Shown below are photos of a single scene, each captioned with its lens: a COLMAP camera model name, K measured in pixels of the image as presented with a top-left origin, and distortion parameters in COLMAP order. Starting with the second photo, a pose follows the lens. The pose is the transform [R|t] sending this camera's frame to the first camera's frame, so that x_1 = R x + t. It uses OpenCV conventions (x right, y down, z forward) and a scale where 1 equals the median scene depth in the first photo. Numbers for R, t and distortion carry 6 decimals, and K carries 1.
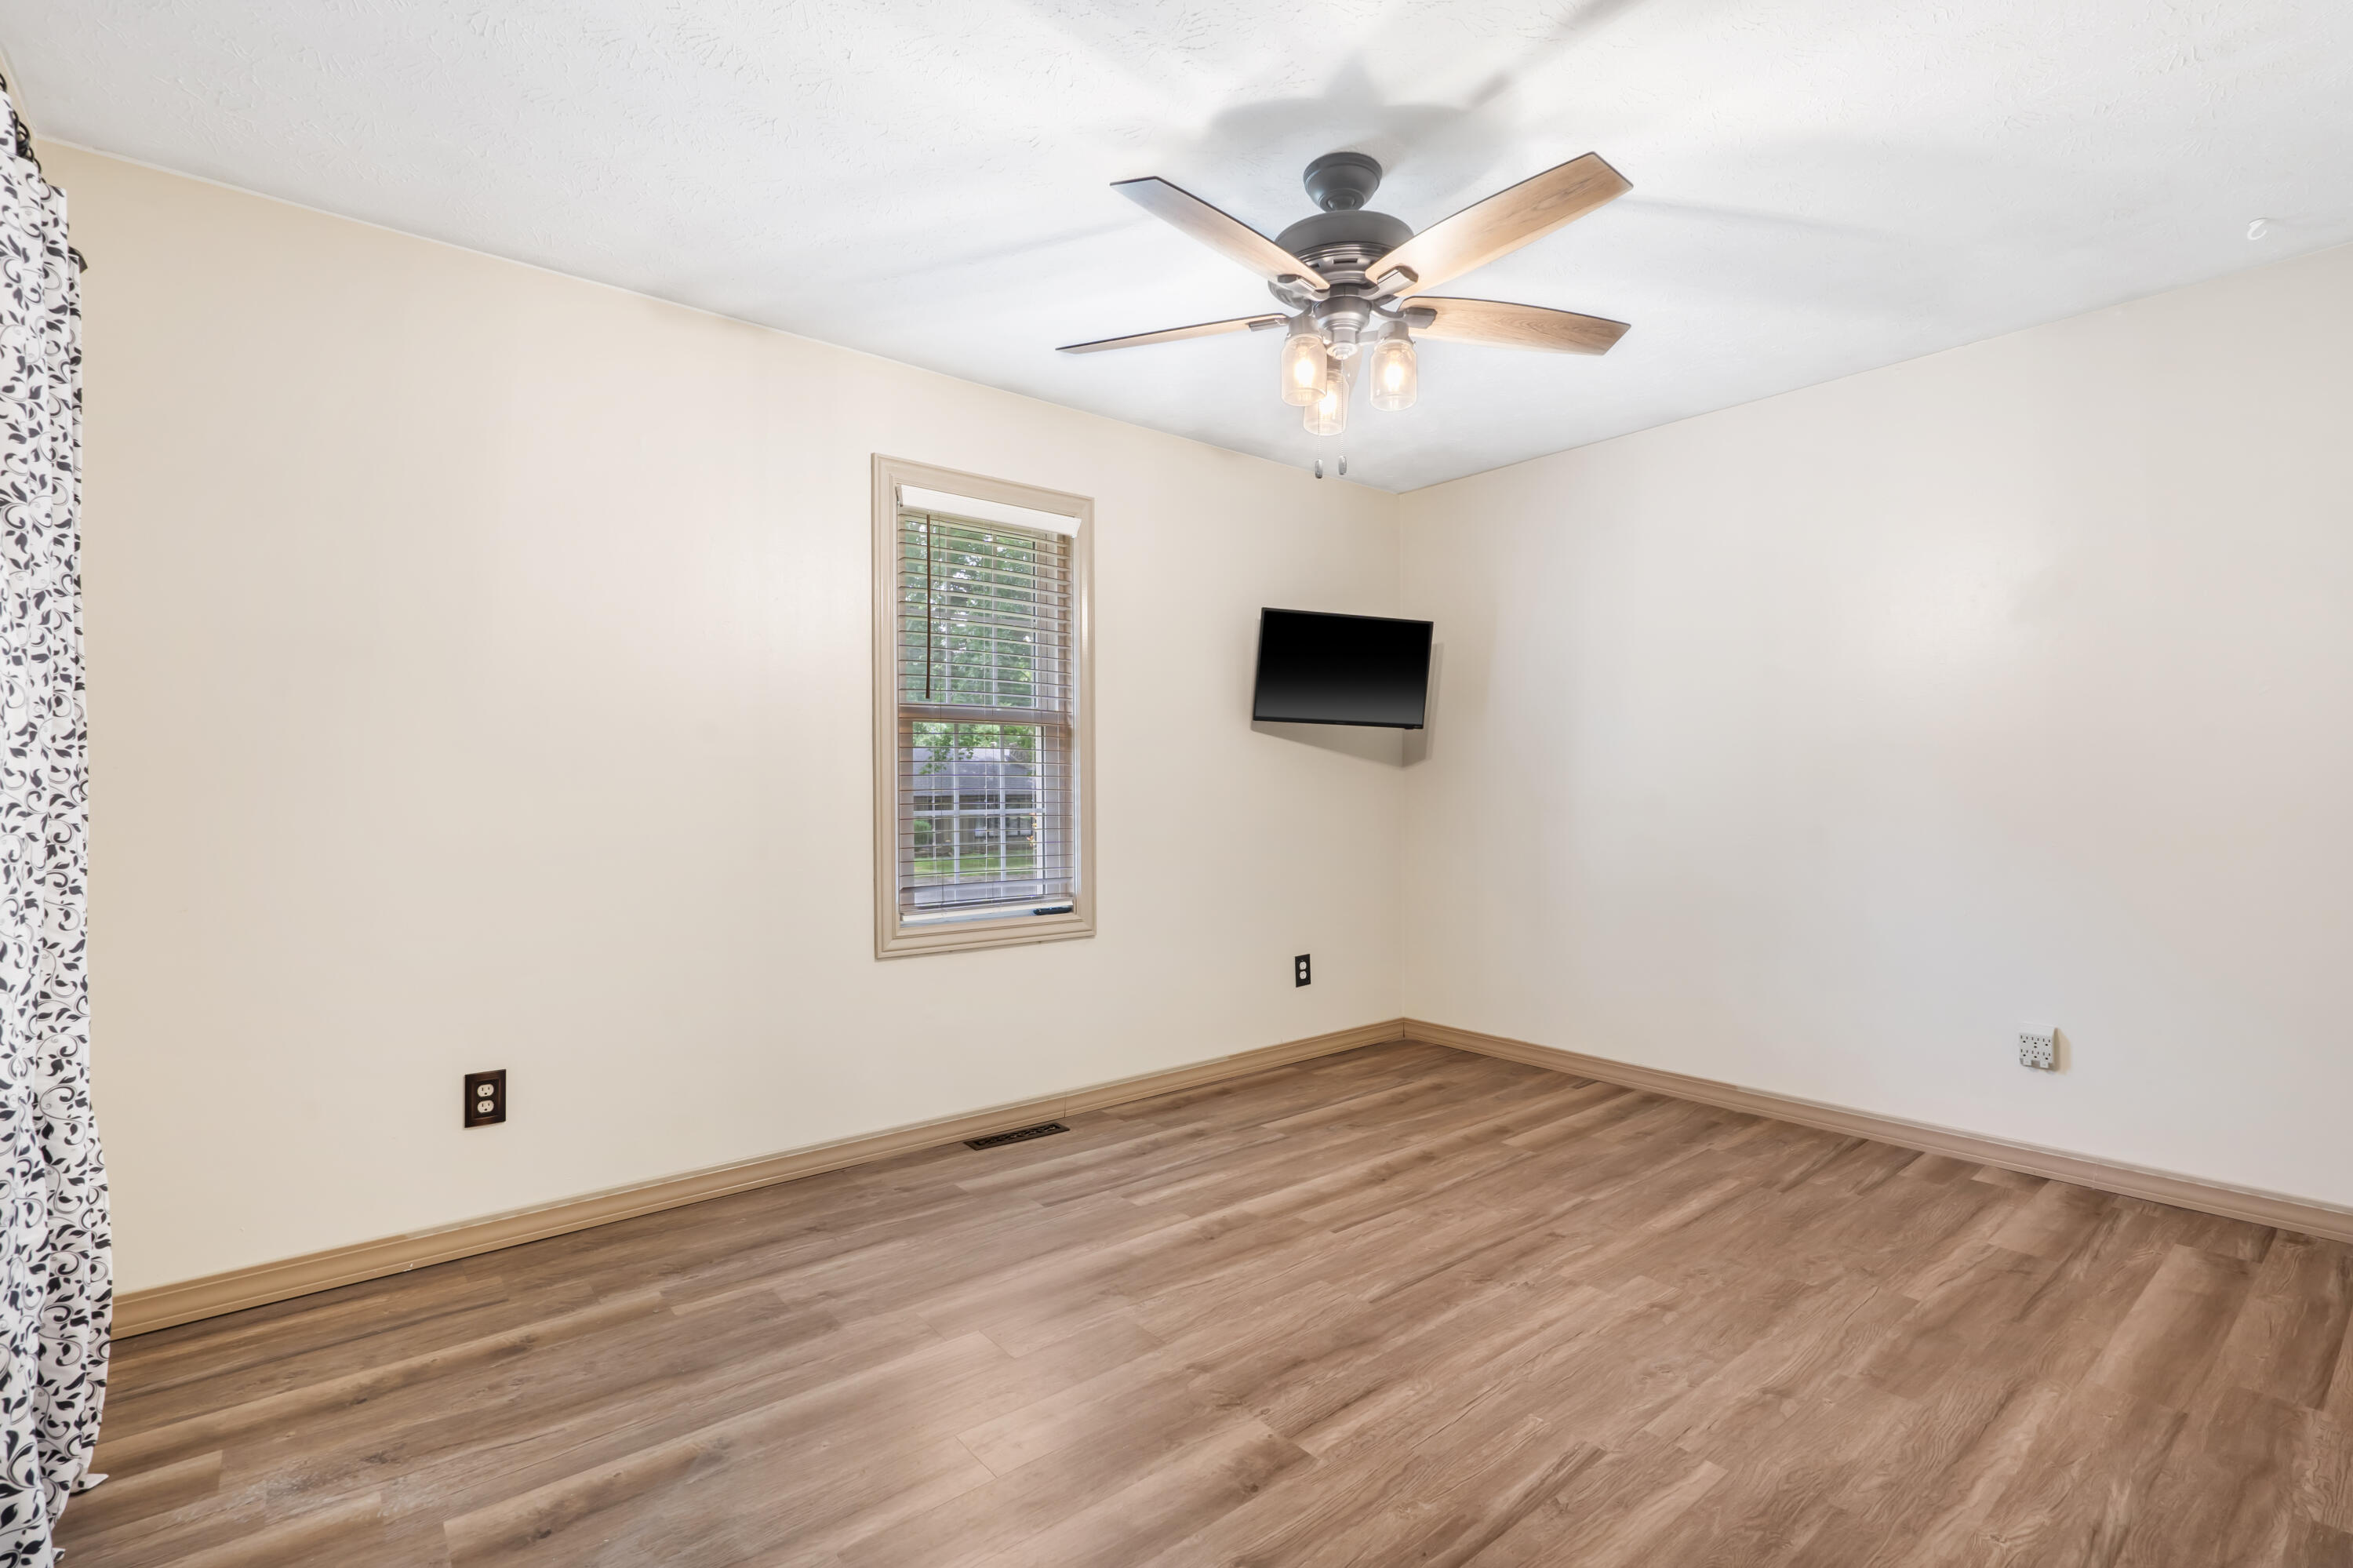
lens RADIAL K [[1079.0, 0, 1182.5], [0, 1079.0, 772.6], [0, 0, 1]] dist [-0.011006, 0.008487]
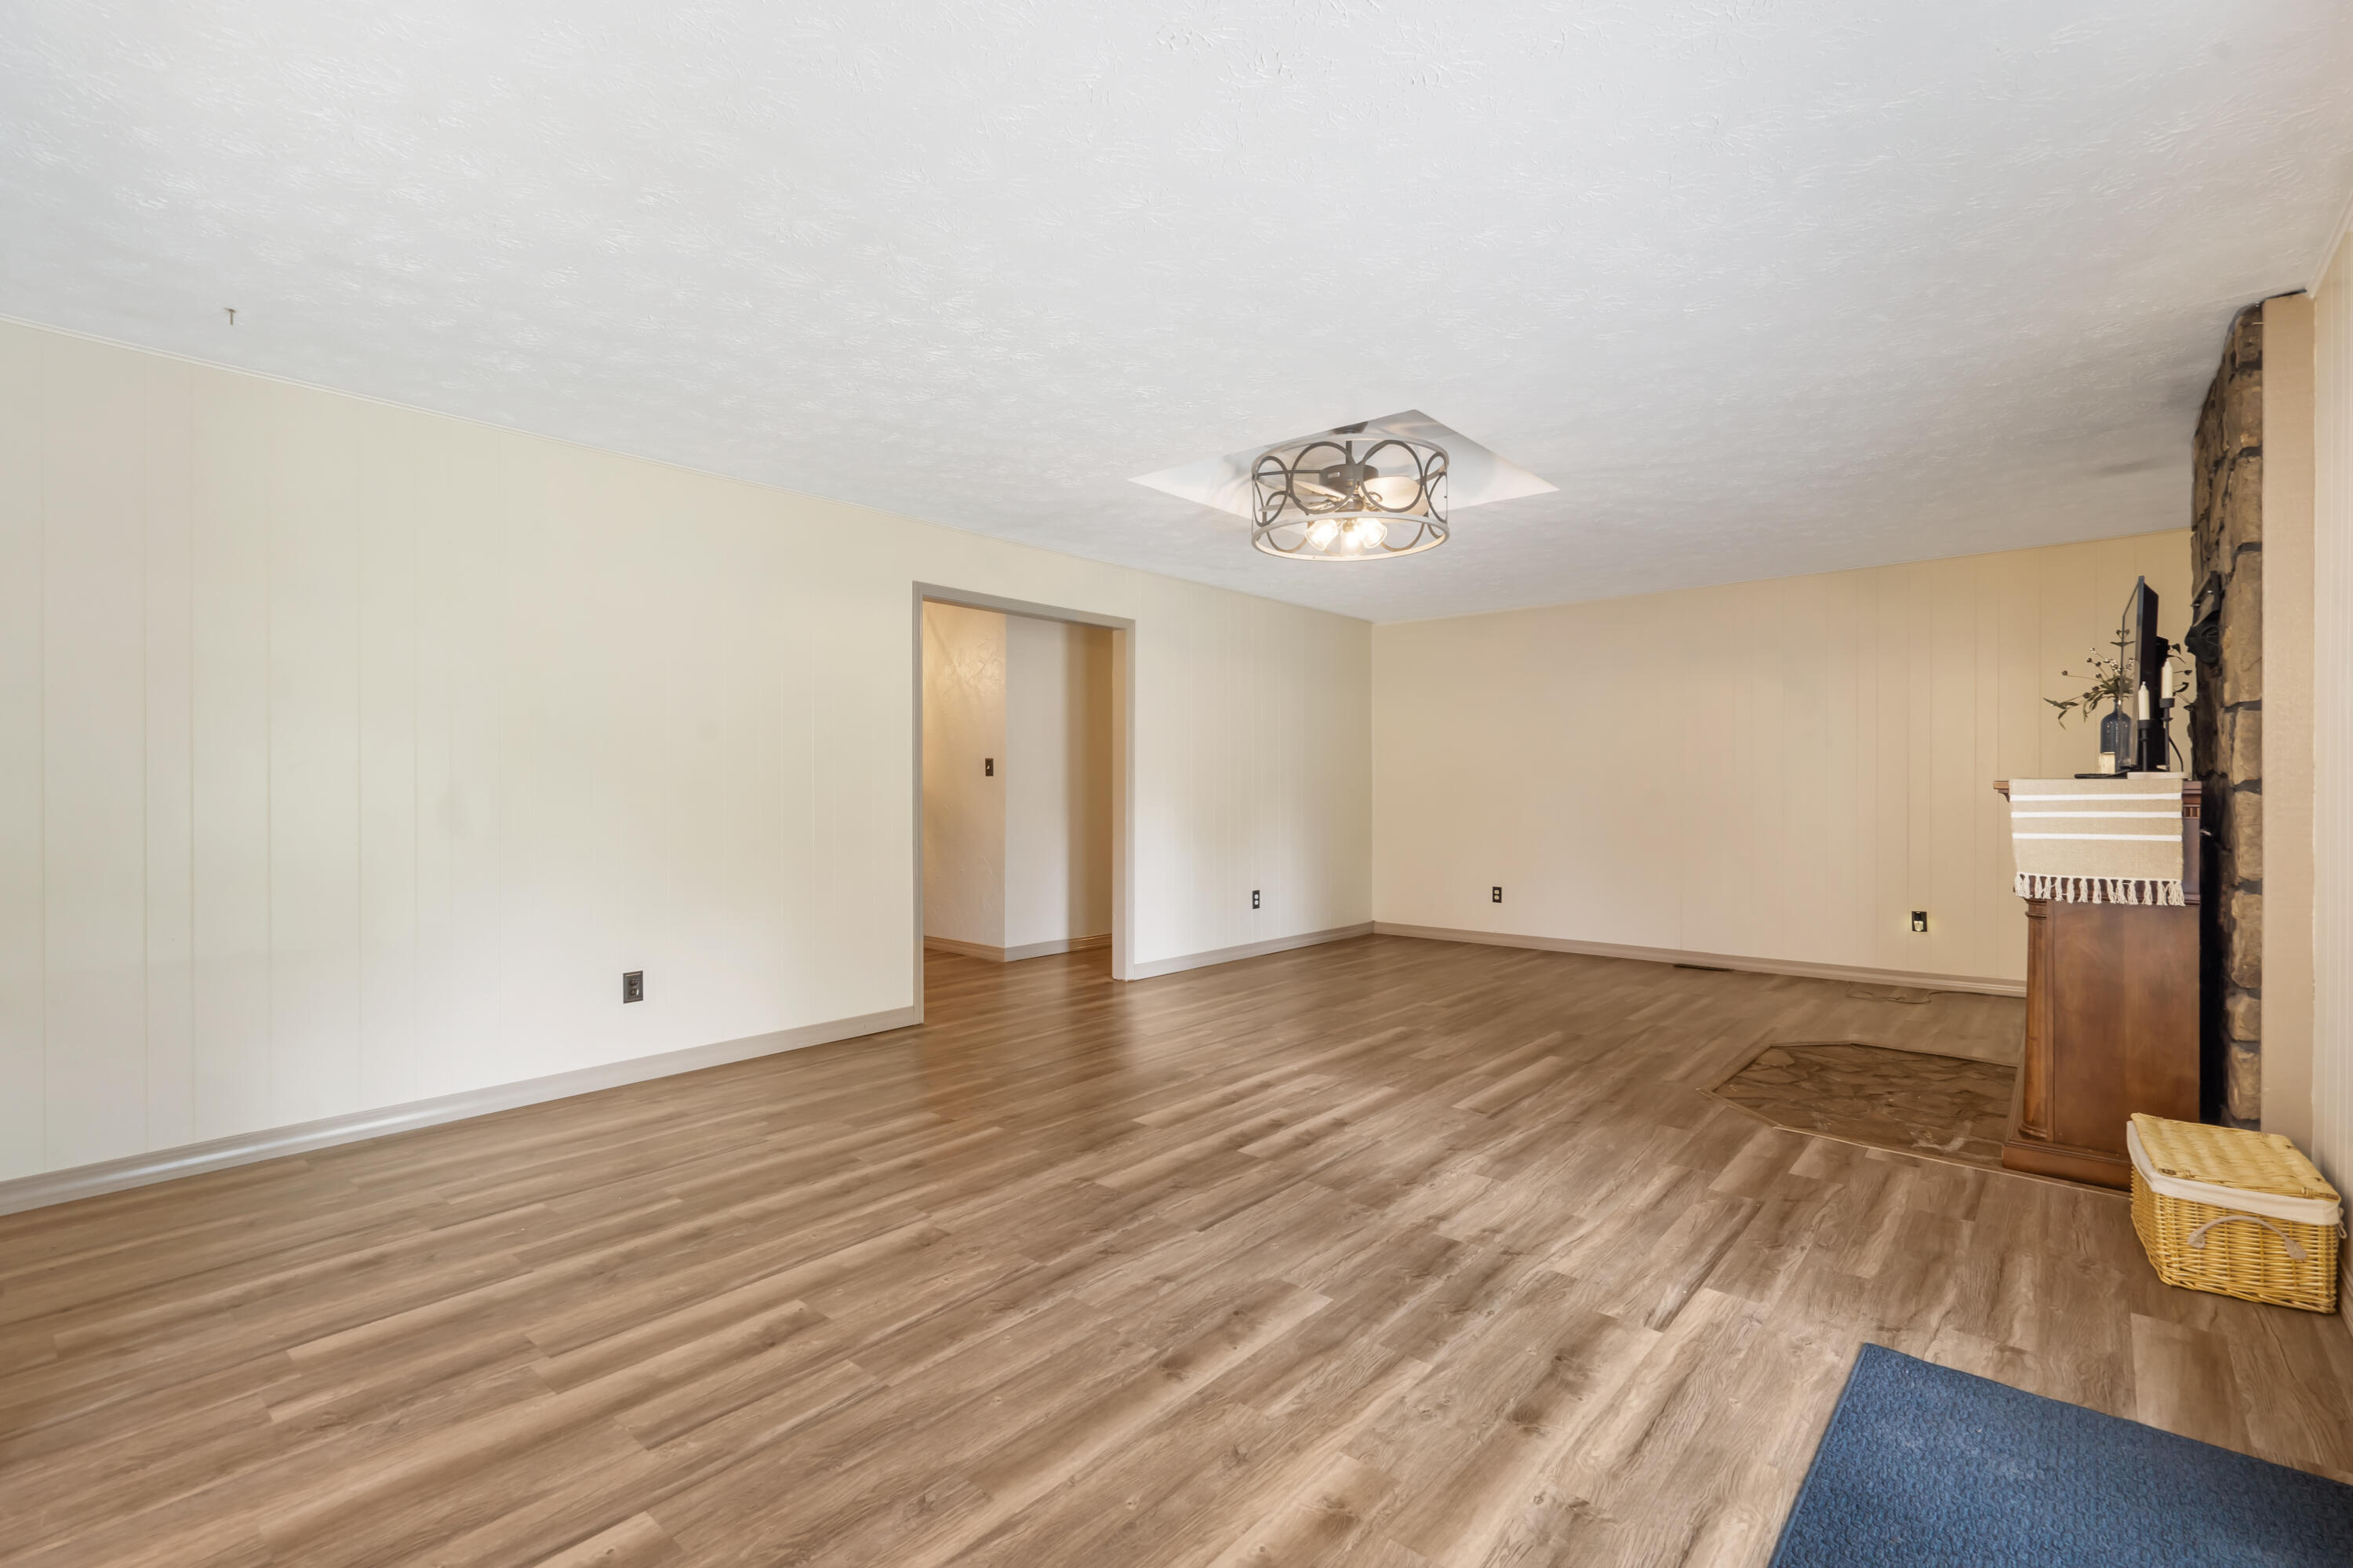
lens RADIAL K [[1079.0, 0, 1170.5], [0, 1079.0, 790.6], [0, 0, 1]] dist [-0.011006, 0.008487]
pose [[0.982906, 0.015070, 0.183492, -0.303598], [-0.017398, 0.999787, 0.011082, 0.001614], [-0.183286, -0.014085, 0.982959, -0.239789]]
